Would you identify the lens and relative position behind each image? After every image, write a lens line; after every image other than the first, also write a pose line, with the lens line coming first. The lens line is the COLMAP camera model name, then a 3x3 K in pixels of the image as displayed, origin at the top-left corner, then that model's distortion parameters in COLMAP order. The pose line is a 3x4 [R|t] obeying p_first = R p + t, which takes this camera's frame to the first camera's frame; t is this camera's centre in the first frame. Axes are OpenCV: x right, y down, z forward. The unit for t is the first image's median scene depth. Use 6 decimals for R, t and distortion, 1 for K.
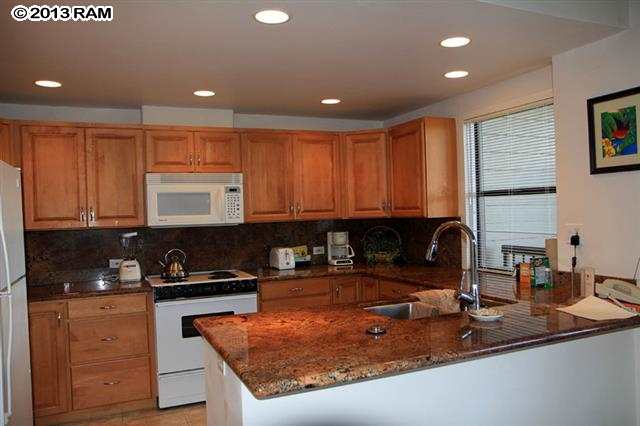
lens RADIAL K [[527.7, 0, 319.9], [0, 527.7, 224.5], [0, 0, 1]] dist [0.000381, 0.008190]
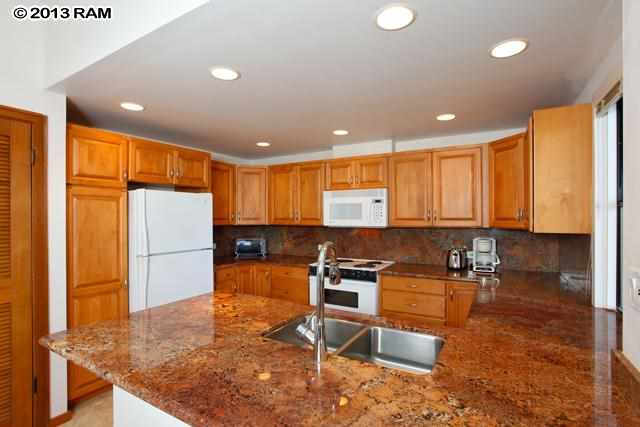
lens RADIAL K [[322.2, 0, 319.5], [0, 322.2, 222.3], [0, 0, 1]] dist [-0.001772, -0.000014]
pose [[0.603933, 0.038046, -0.796127, 0.392250], [-0.037392, 0.999113, 0.019381, -0.023236], [0.796158, 0.018064, 0.604819, 0.403172]]
